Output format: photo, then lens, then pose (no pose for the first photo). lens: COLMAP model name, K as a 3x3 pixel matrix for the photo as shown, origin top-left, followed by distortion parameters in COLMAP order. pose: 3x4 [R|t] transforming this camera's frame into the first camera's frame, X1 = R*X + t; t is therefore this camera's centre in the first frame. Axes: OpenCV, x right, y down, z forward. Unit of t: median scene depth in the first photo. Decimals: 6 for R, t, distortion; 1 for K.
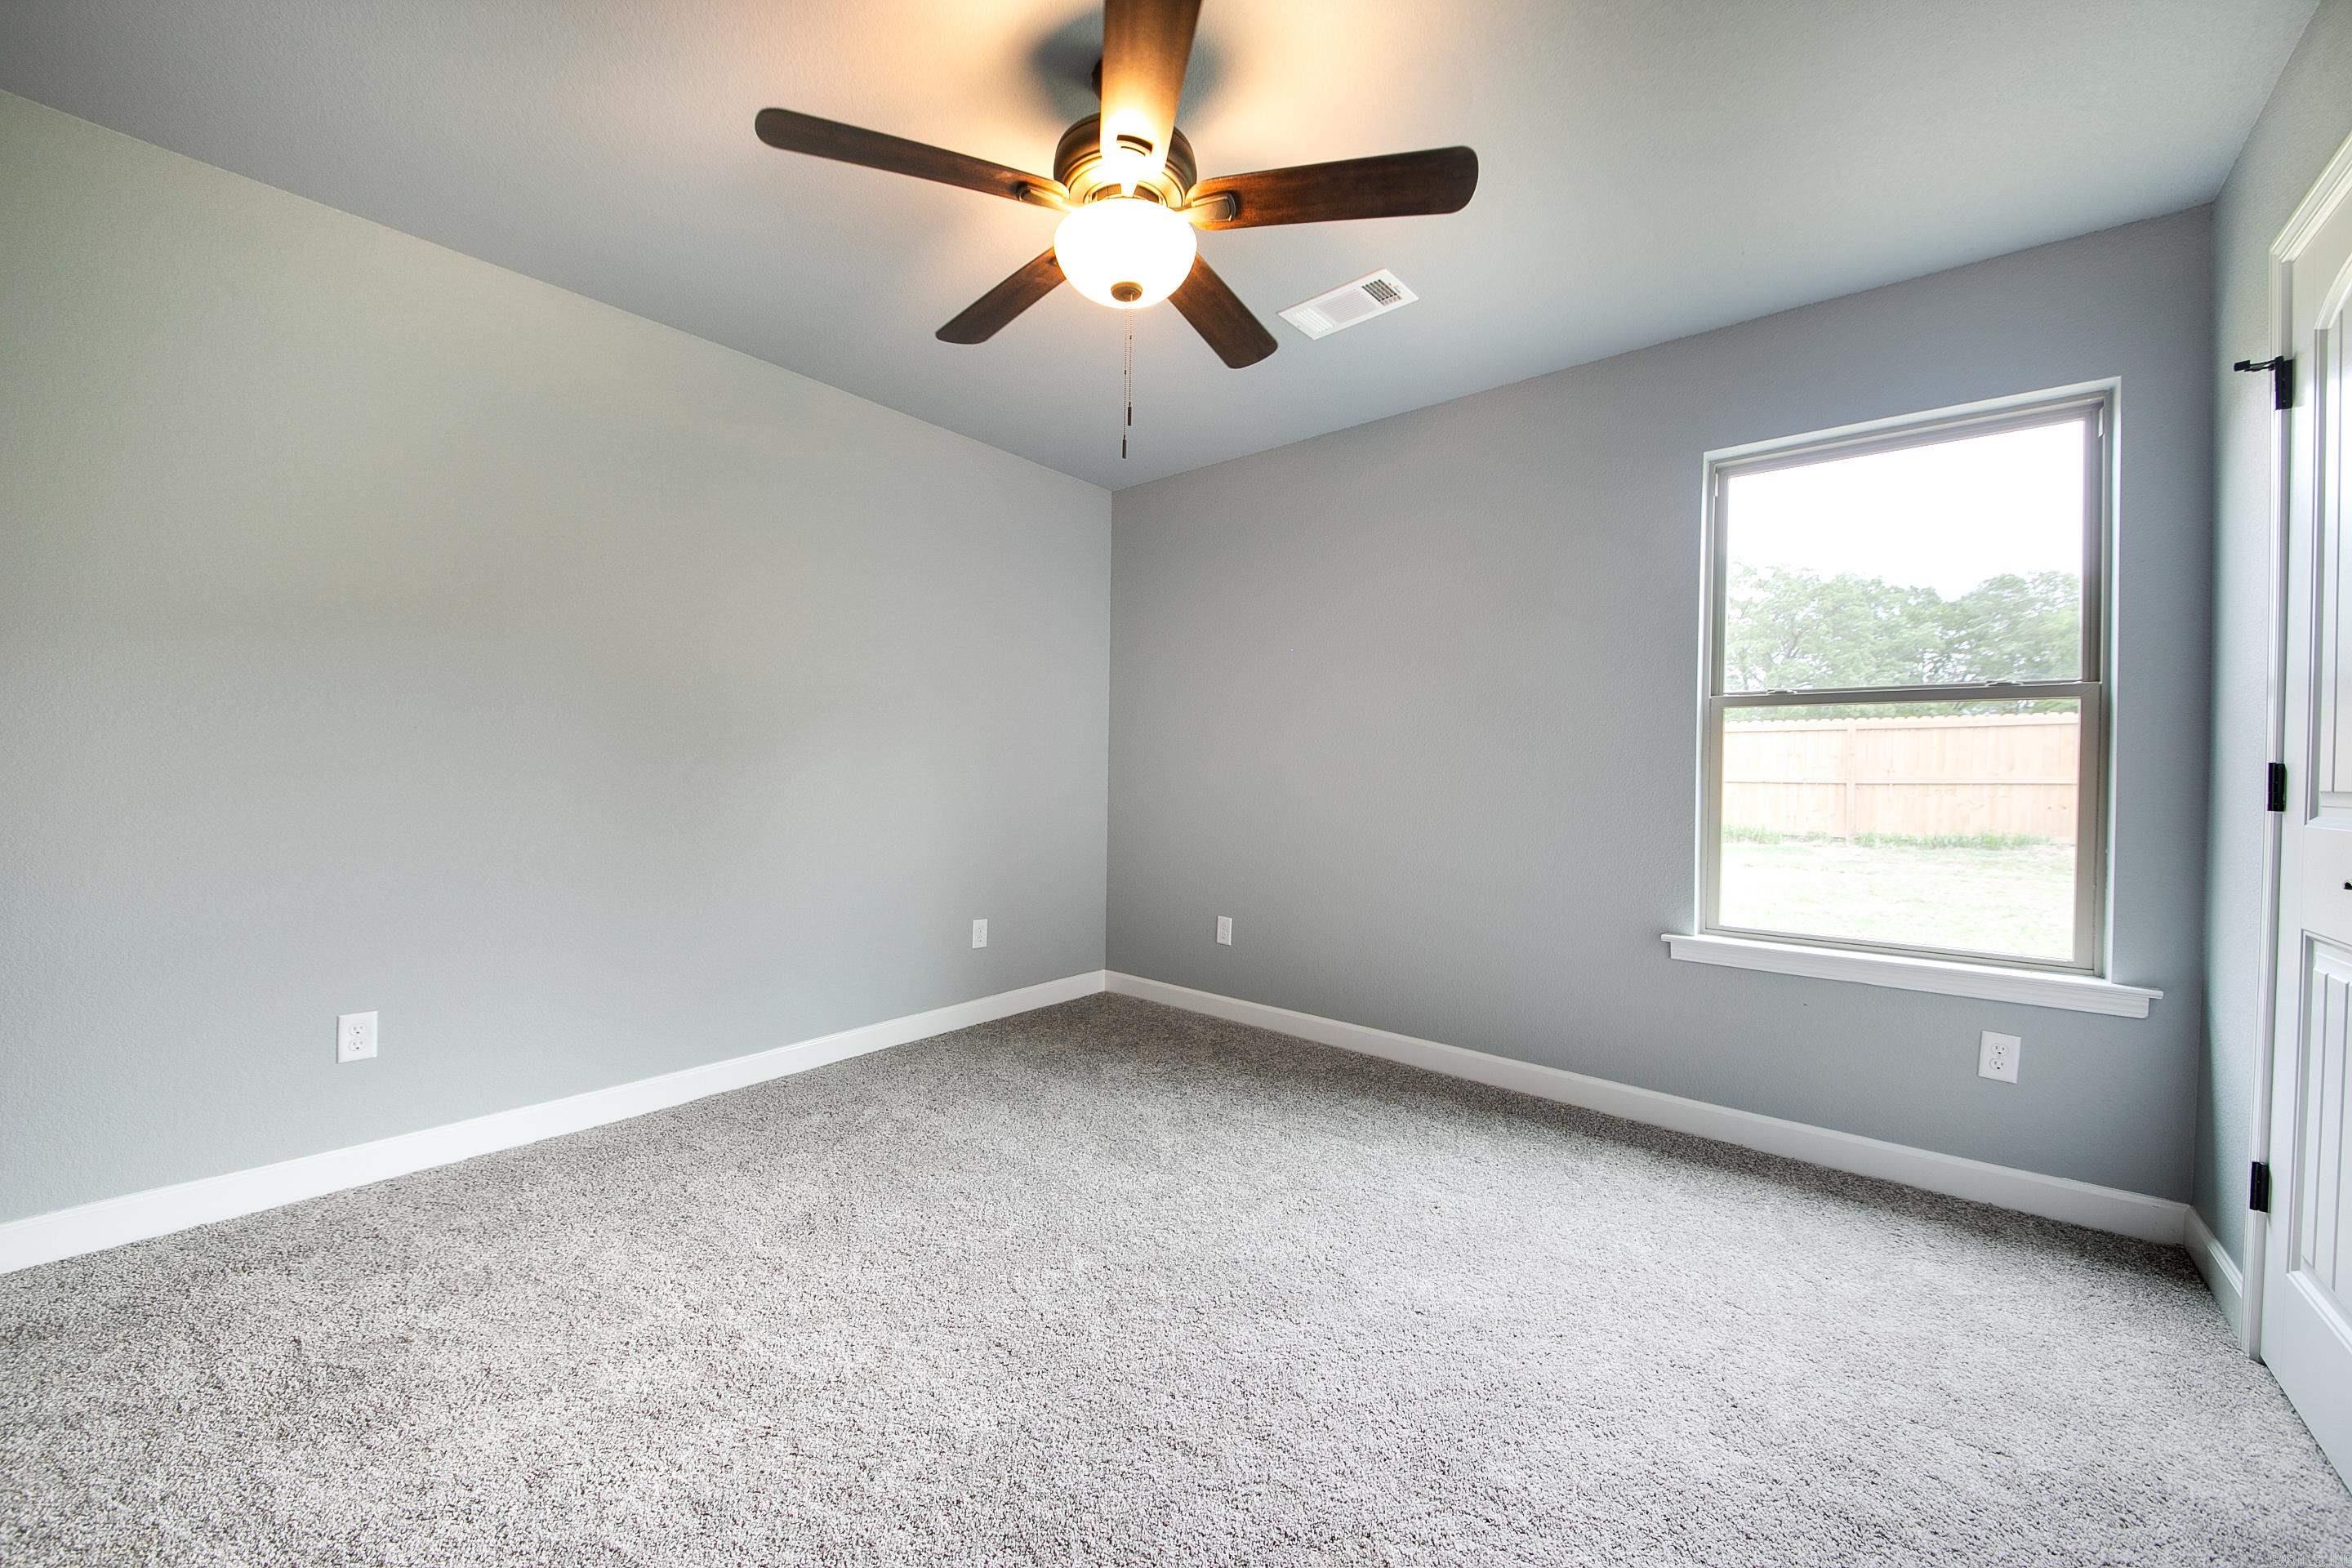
lens RADIAL K [[880.7, 0, 1172.2], [0, 880.7, 775.6], [0, 0, 1]] dist [0.015464, -0.000621]
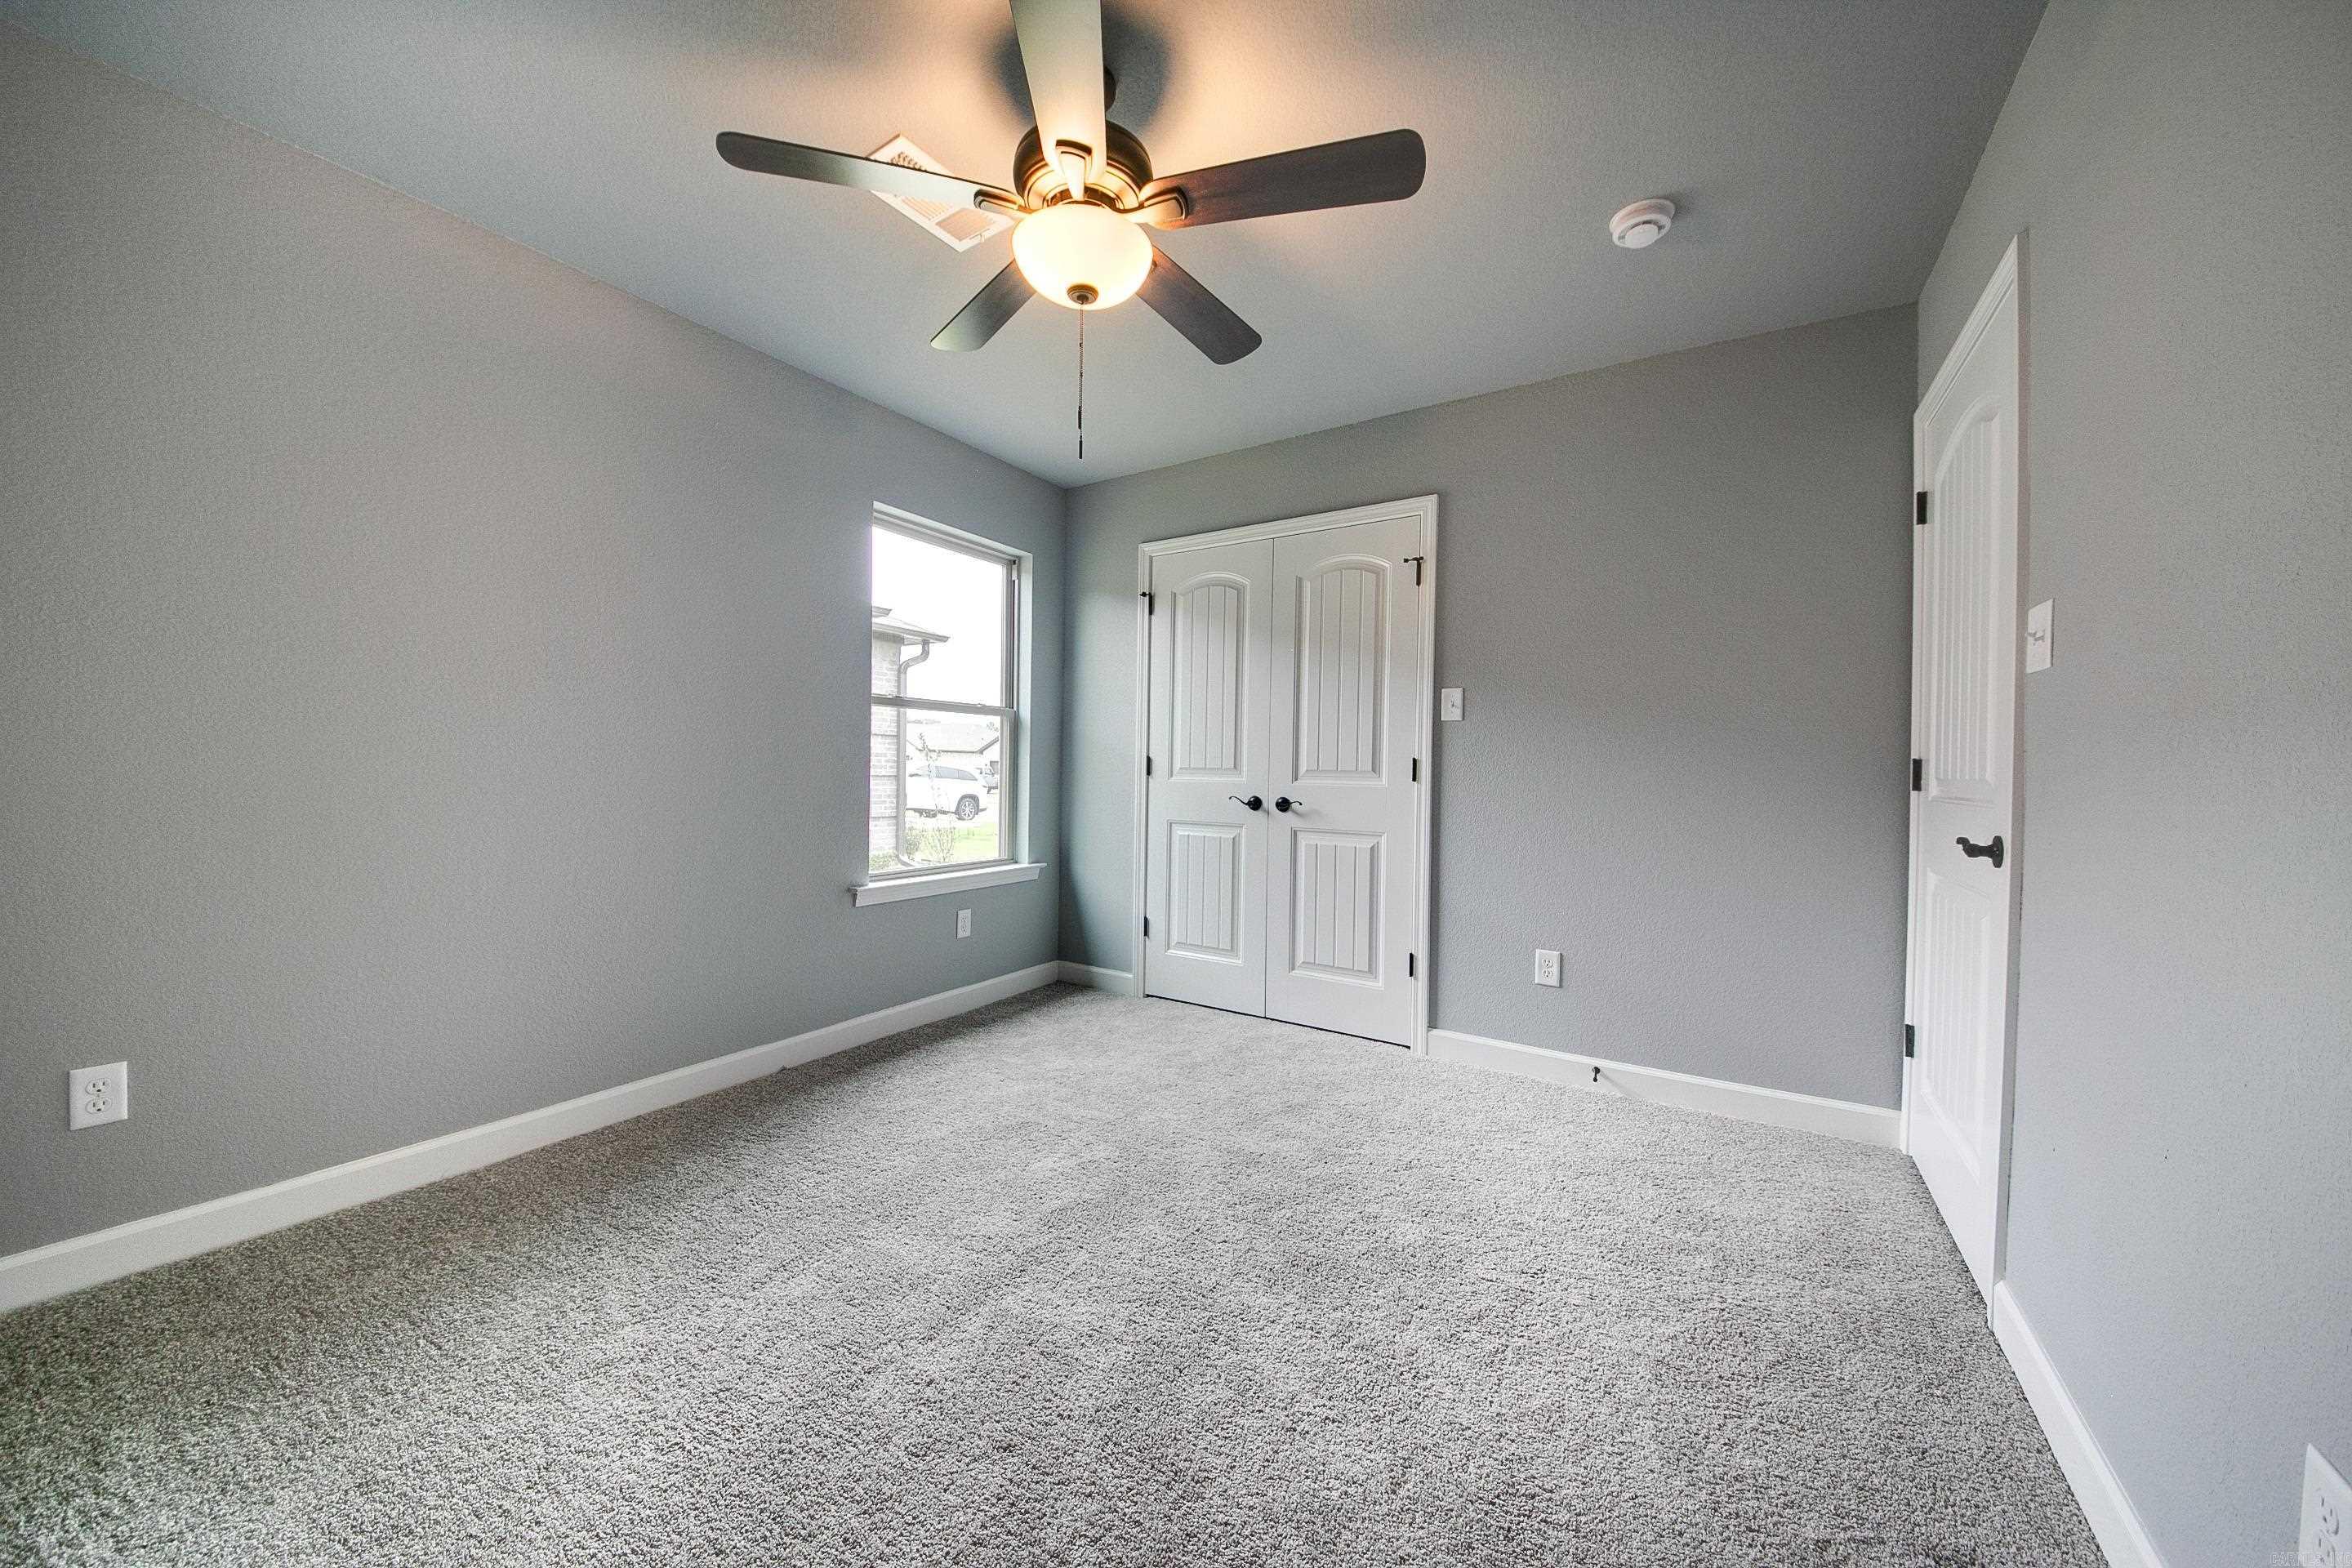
lens RADIAL K [[813.9, 0, 1185.7], [0, 813.9, 780.6], [0, 0, 1]] dist [0.005022, -0.000701]
pose [[-0.122840, -0.044023, 0.991450, -0.663035], [-0.020334, 0.998918, 0.041835, -0.029053], [-0.992218, -0.015021, -0.123603, 0.760087]]
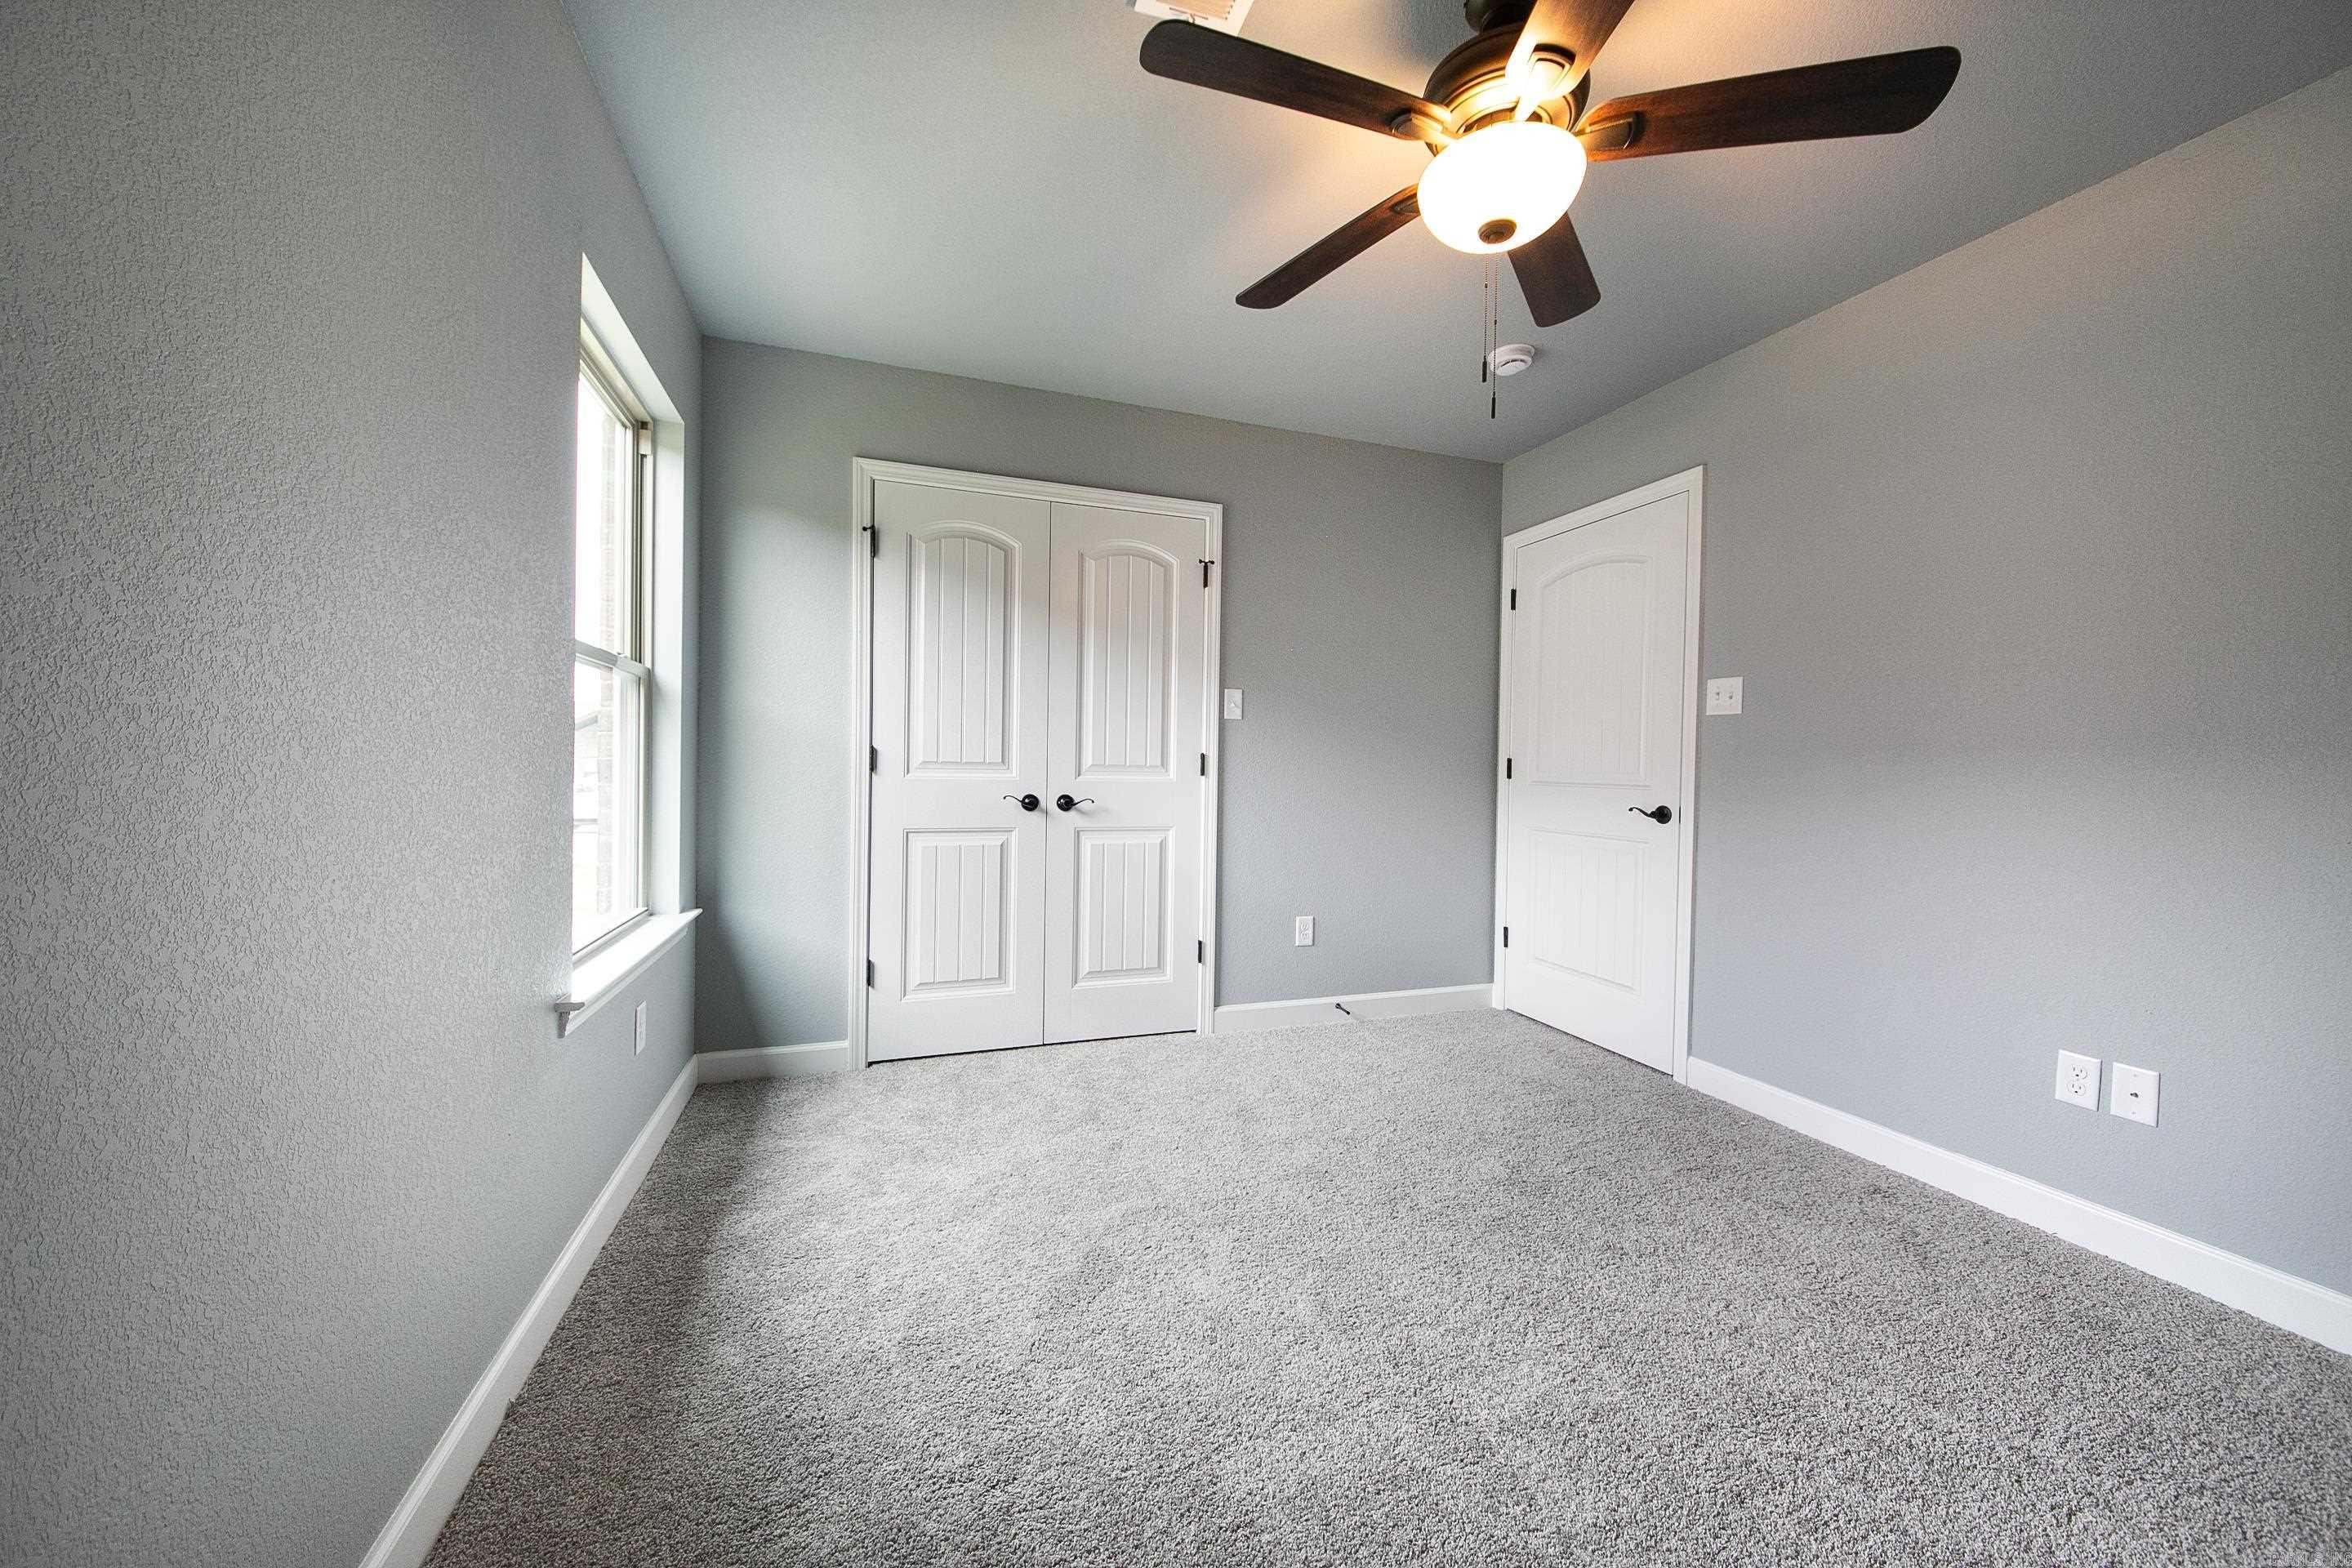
lens RADIAL K [[813.9, 0, 1162.8], [0, 813.9, 777.0], [0, 0, 1]] dist [0.005022, -0.000701]
pose [[-0.846012, -0.048772, 0.530928, -0.122560], [-0.040766, 0.998809, 0.026793, -0.013490], [-0.531602, 0.001024, -0.846993, 1.365612]]
